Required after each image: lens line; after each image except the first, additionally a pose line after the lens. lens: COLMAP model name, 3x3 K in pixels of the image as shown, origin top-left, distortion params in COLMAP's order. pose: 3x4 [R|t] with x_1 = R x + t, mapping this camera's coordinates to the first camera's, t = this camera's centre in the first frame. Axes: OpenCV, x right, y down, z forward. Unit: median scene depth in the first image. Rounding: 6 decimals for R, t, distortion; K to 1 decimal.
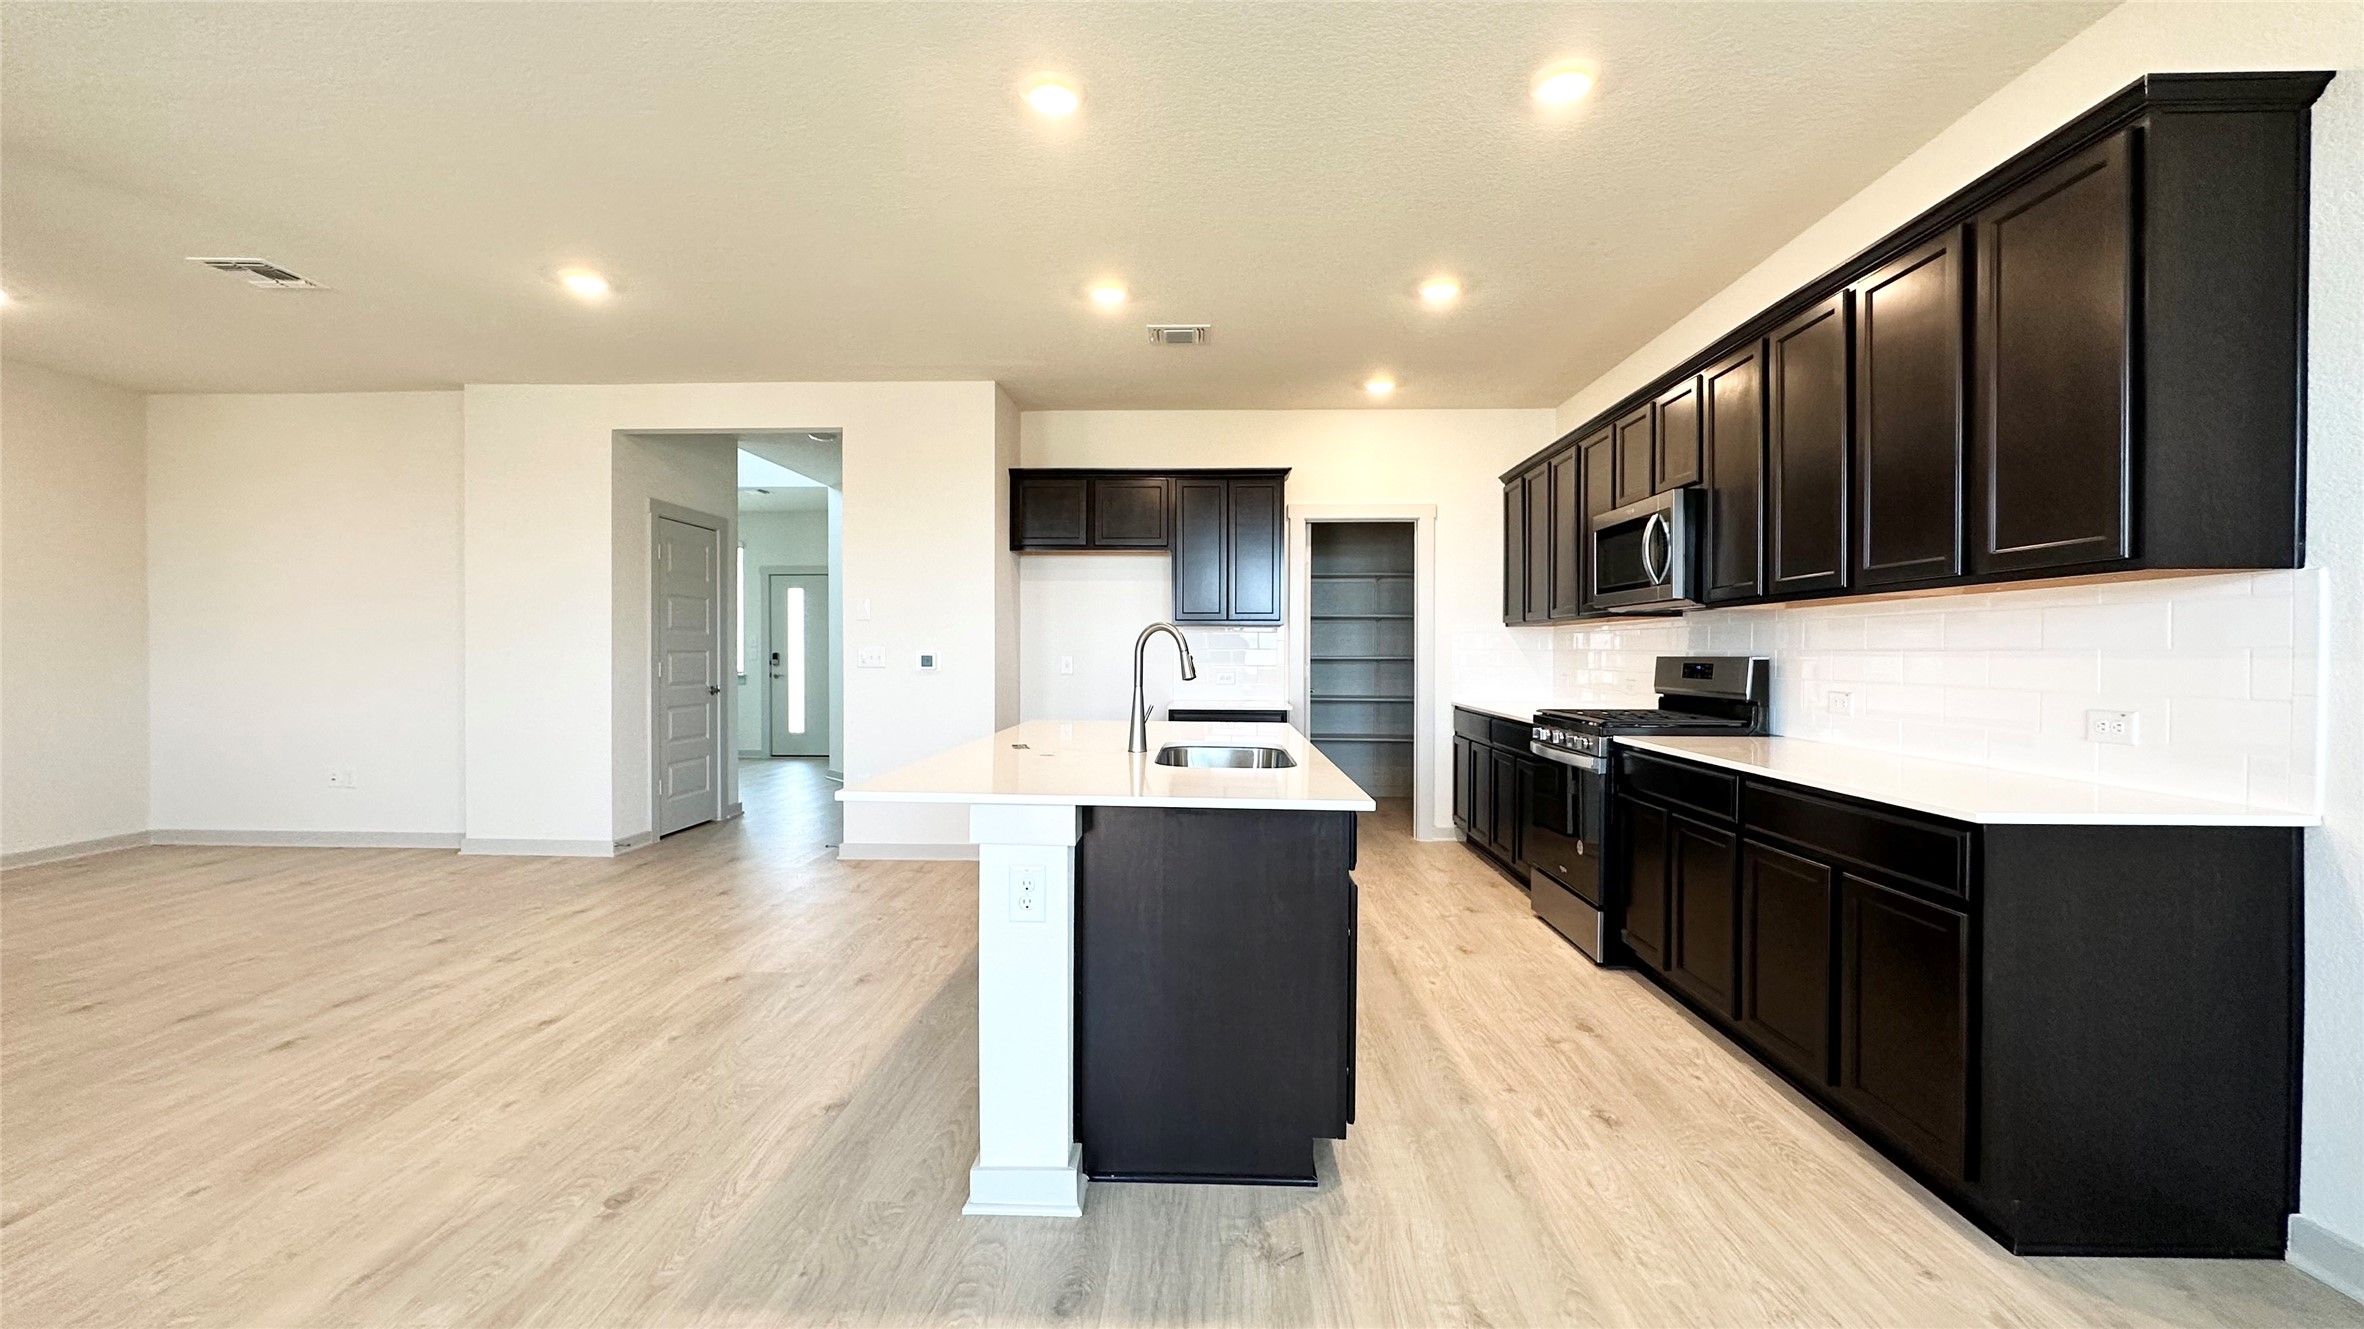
lens RADIAL K [[987.6, 0, 1182.0], [0, 987.6, 664.5], [0, 0, 1]] dist [-0.000015, 0.000076]
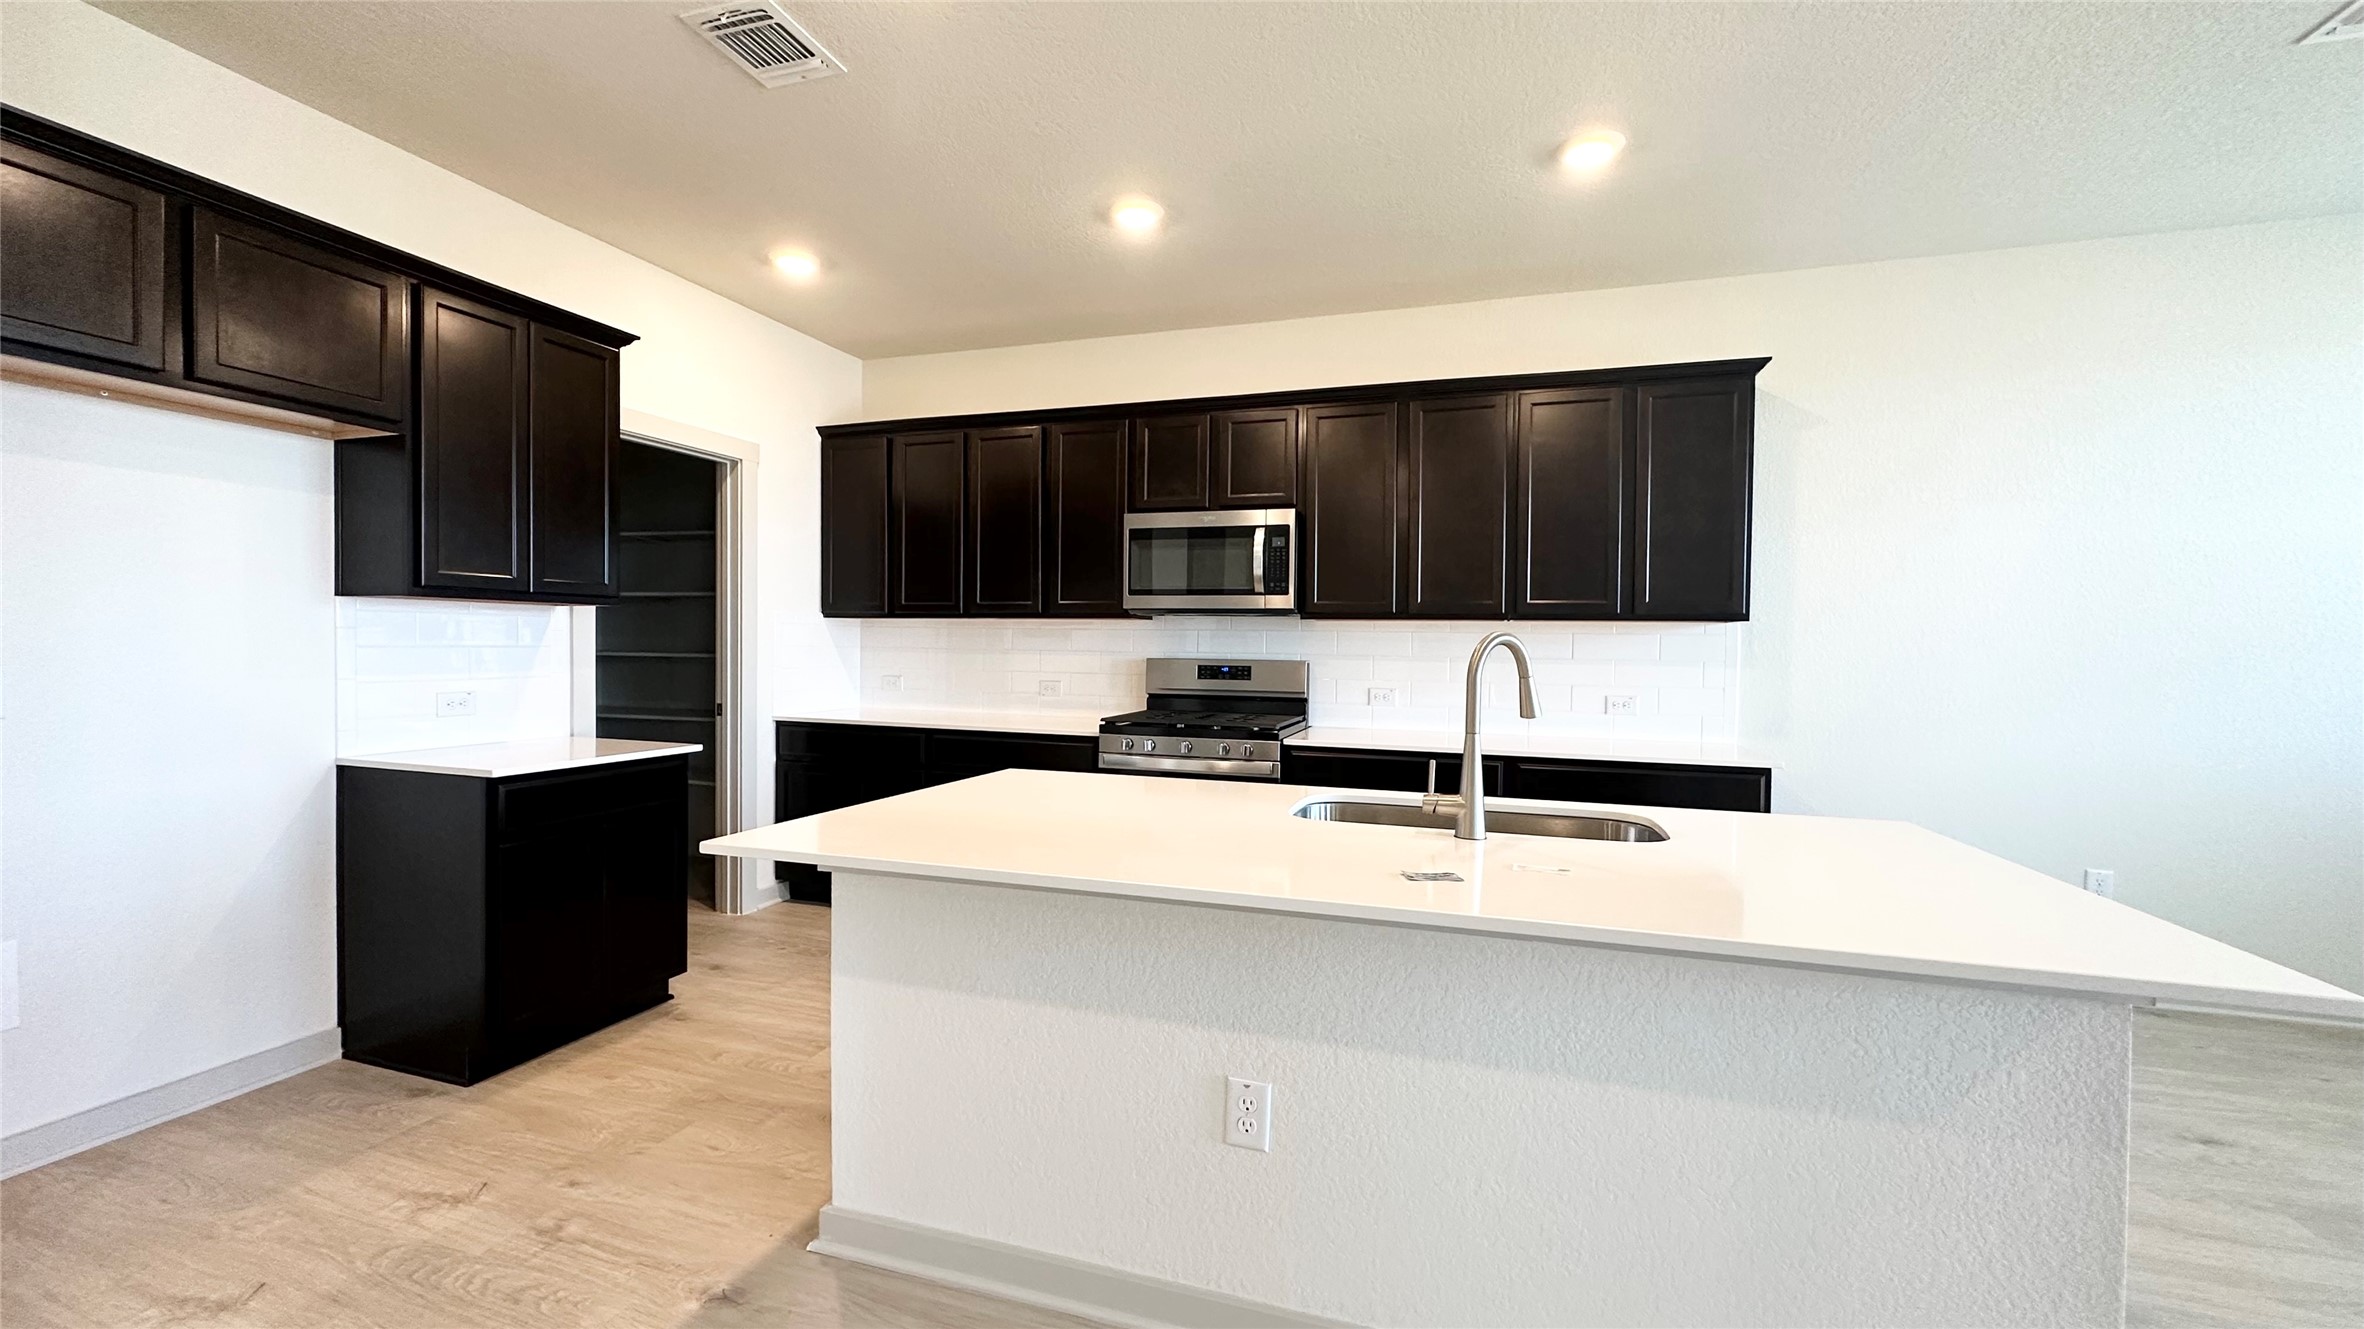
lens RADIAL K [[945.3, 0, 1181.9], [0, 945.3, 659.6], [0, 0, 1]] dist [-0.000005, 0.000351]
pose [[0.270428, -0.005338, 0.962725, -0.446132], [-0.000278, 0.999984, 0.005623, -0.012247], [-0.962740, -0.001788, 0.270423, 0.701535]]
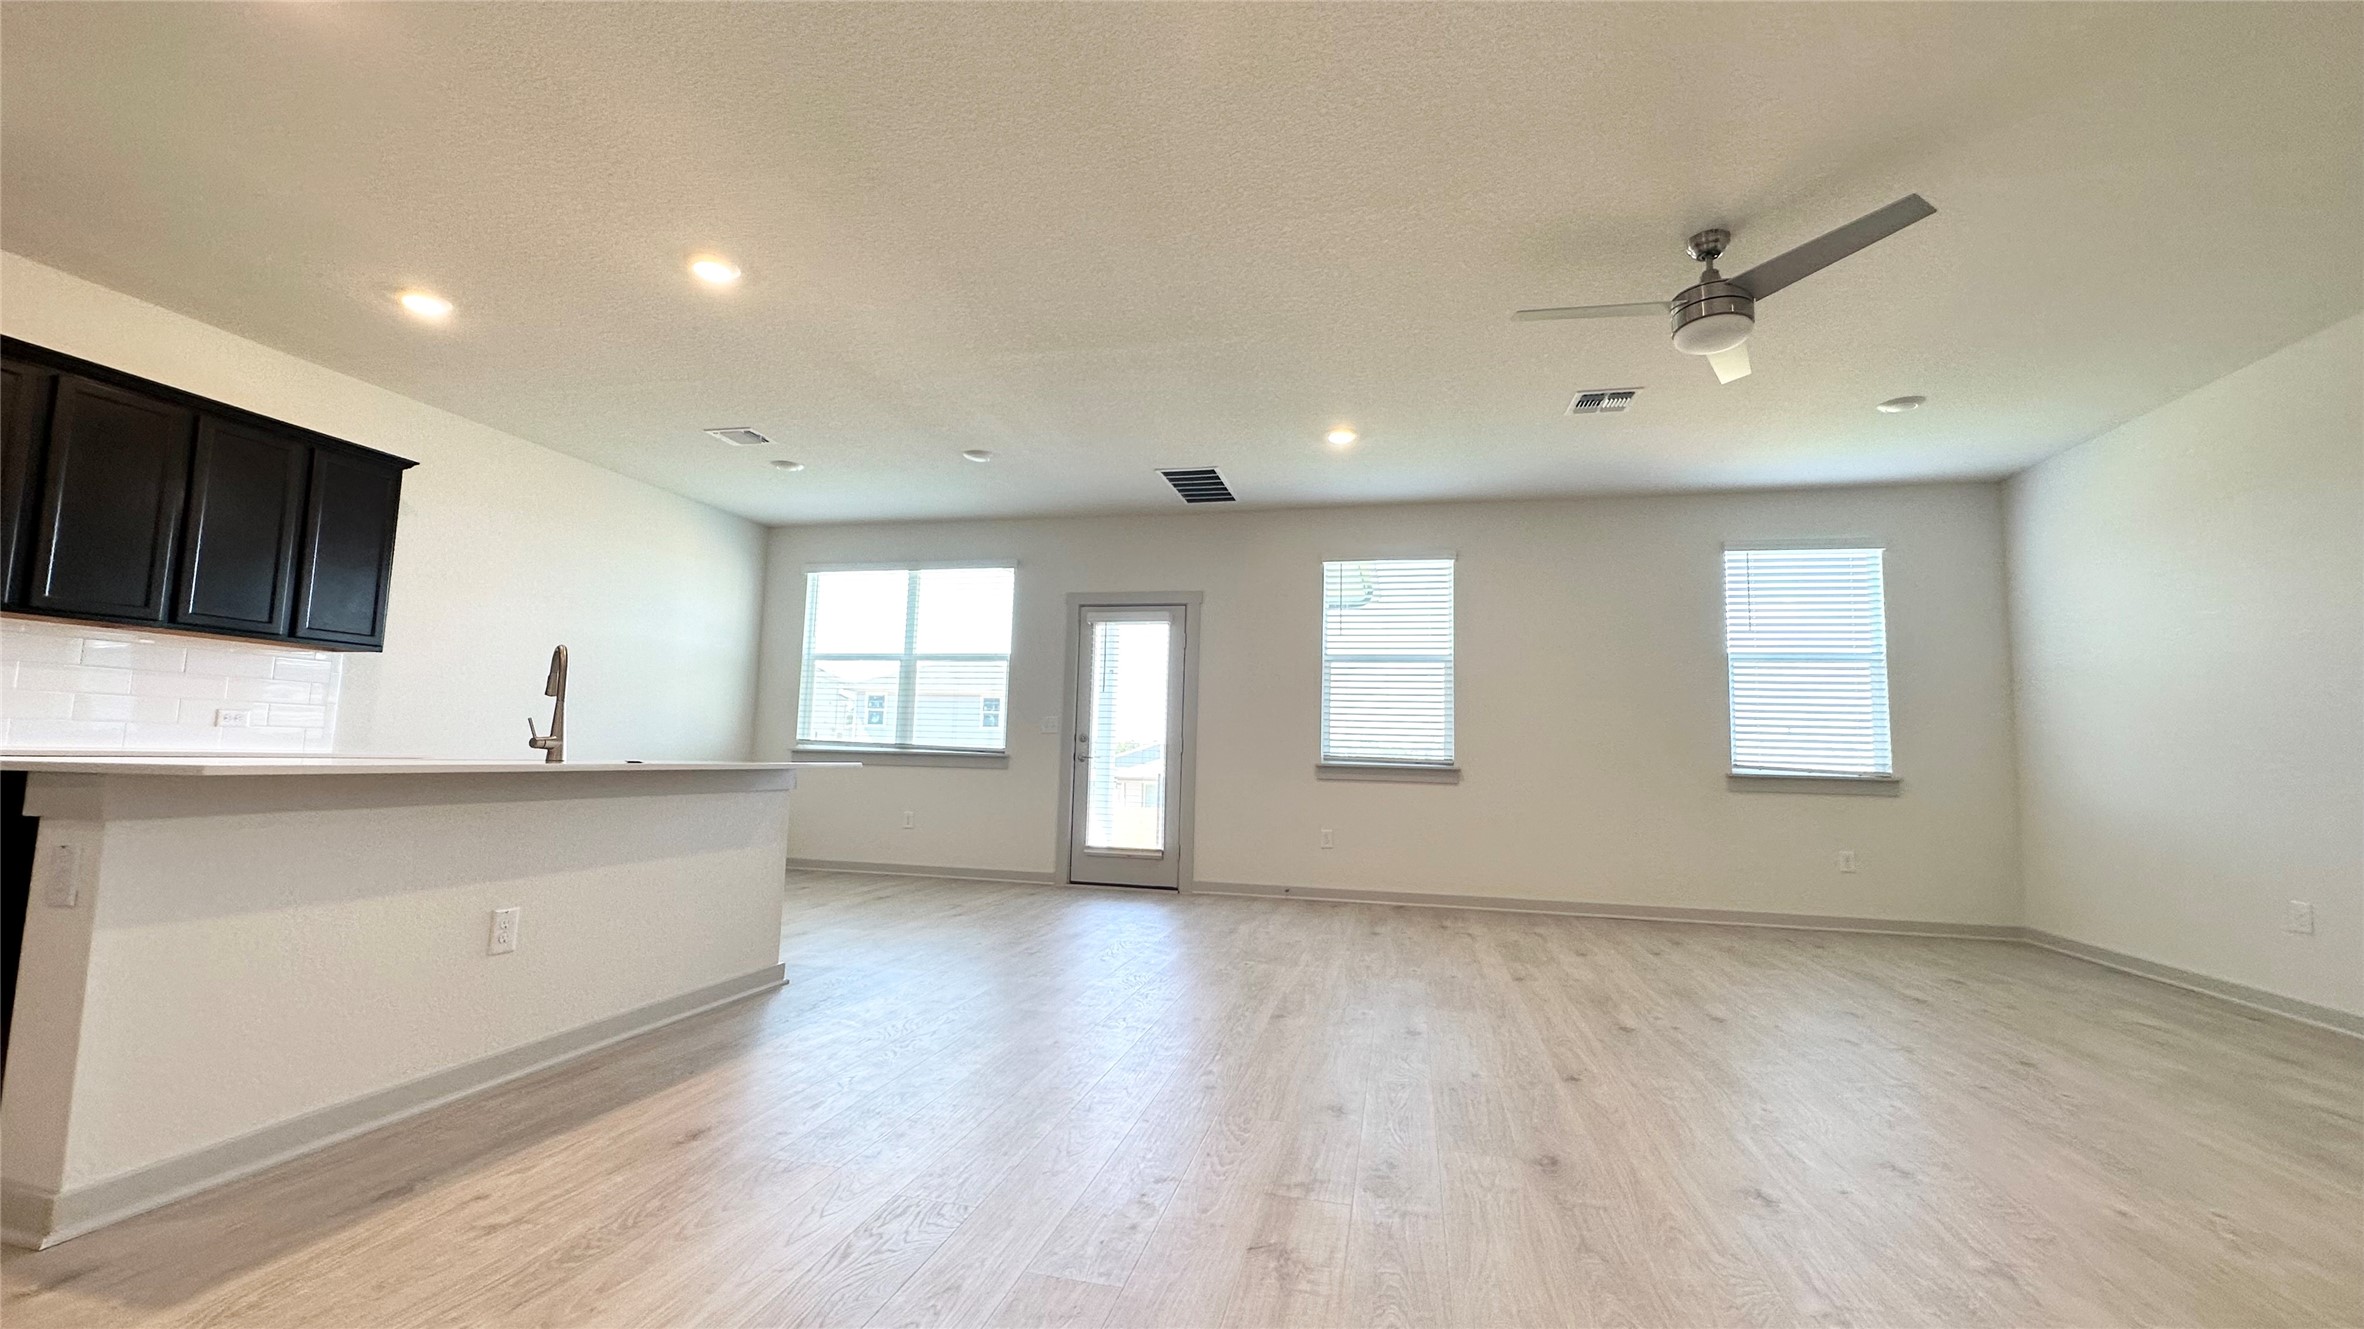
lens RADIAL K [[945.3, 0, 1181.9], [0, 945.3, 659.6], [0, 0, 1]] dist [-0.000005, 0.000351]
pose [[-0.984842, -0.013779, 0.172908, -0.599317], [-0.029283, 0.995740, -0.087435, 0.031621], [-0.170967, -0.091173, -0.981049, 1.265802]]
